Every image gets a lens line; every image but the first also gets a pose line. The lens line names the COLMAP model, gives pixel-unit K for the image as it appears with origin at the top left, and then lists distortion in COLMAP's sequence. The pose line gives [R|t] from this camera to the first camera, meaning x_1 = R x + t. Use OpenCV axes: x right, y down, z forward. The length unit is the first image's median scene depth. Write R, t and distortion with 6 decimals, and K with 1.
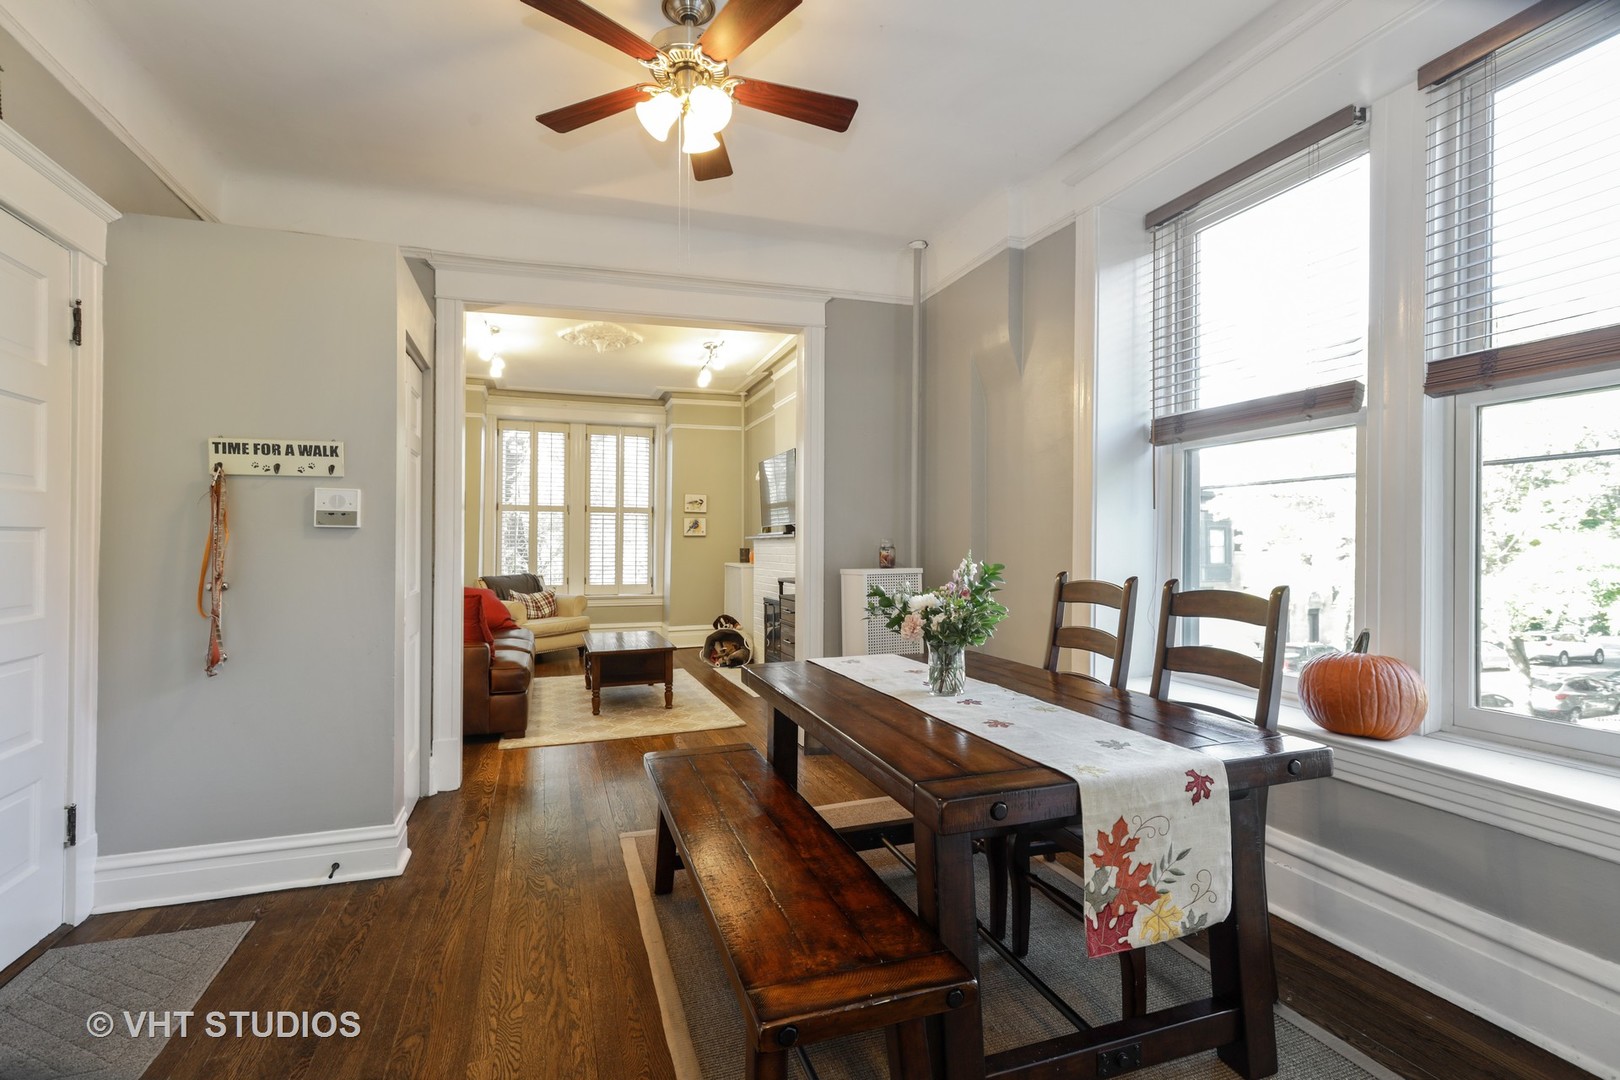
lens RADIAL K [[760.6, 0, 810.0], [0, 760.6, 540.0], [0, 0, 1]] dist [-0.000337, -0.000122]
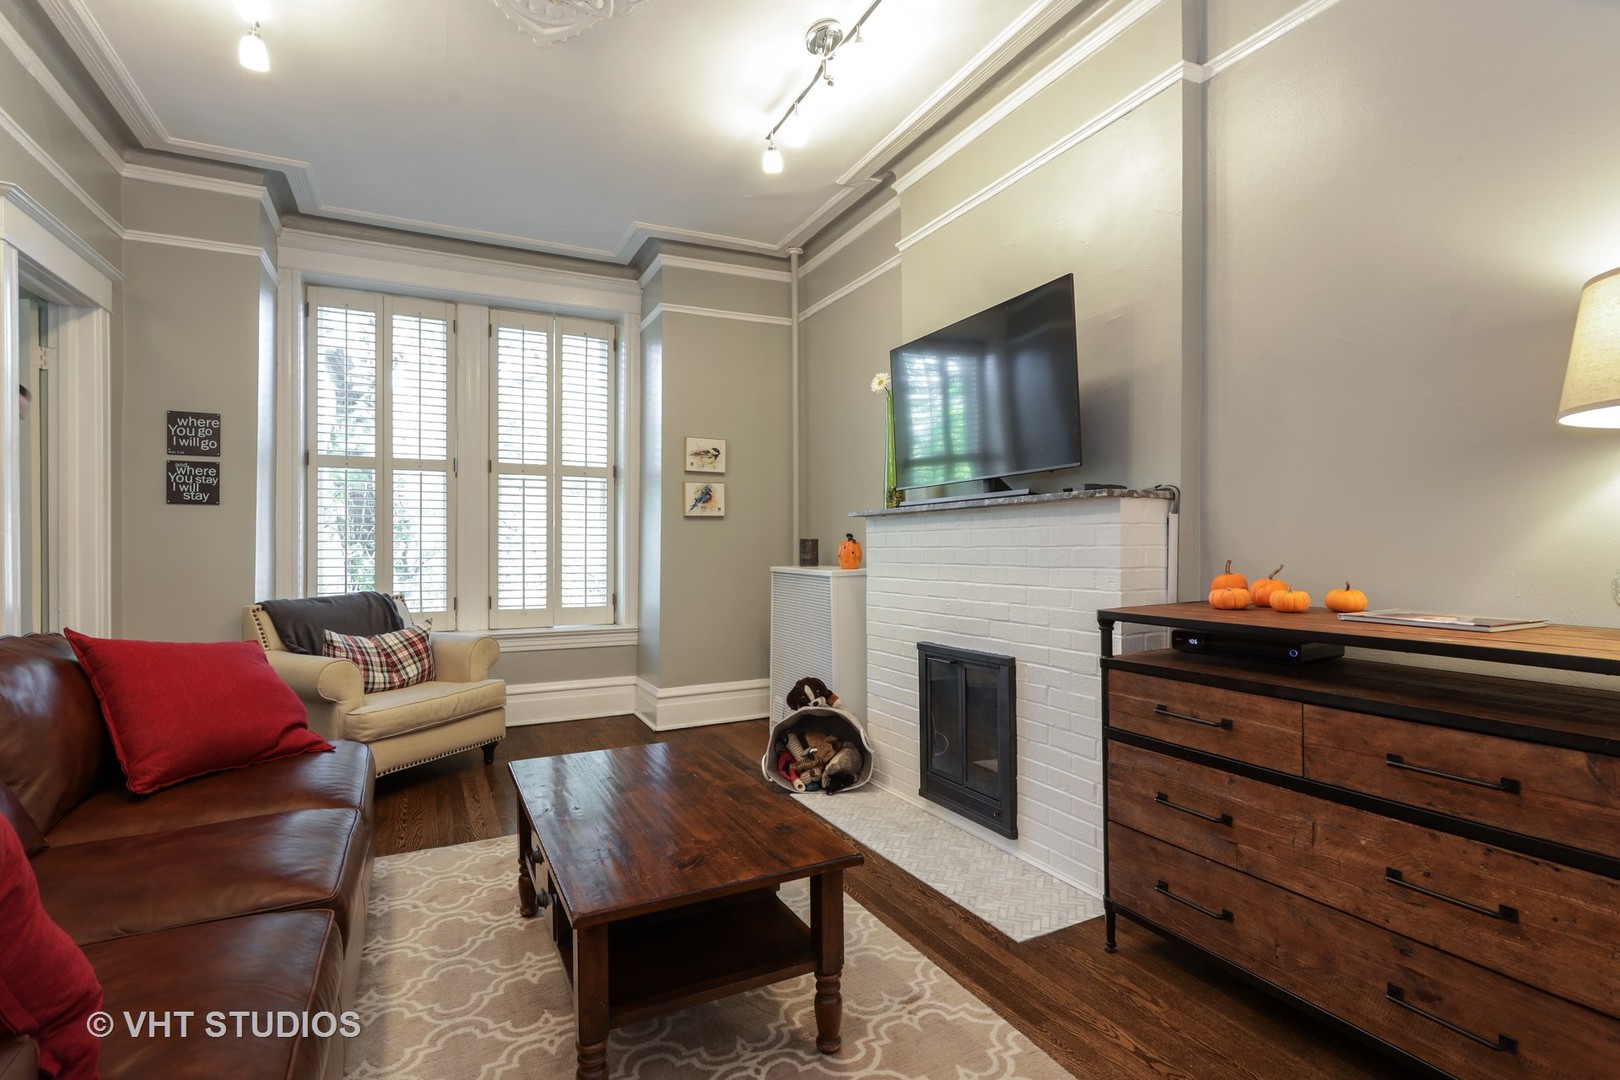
lens RADIAL K [[763.8, 0, 804.3], [0, 763.8, 548.1], [0, 0, 1]] dist [-0.001644, -0.000035]
pose [[0.991442, -0.006827, 0.130371, -0.152045], [0.005340, 0.999917, 0.011750, 0.010874], [-0.130441, -0.010954, 0.991396, 0.458144]]
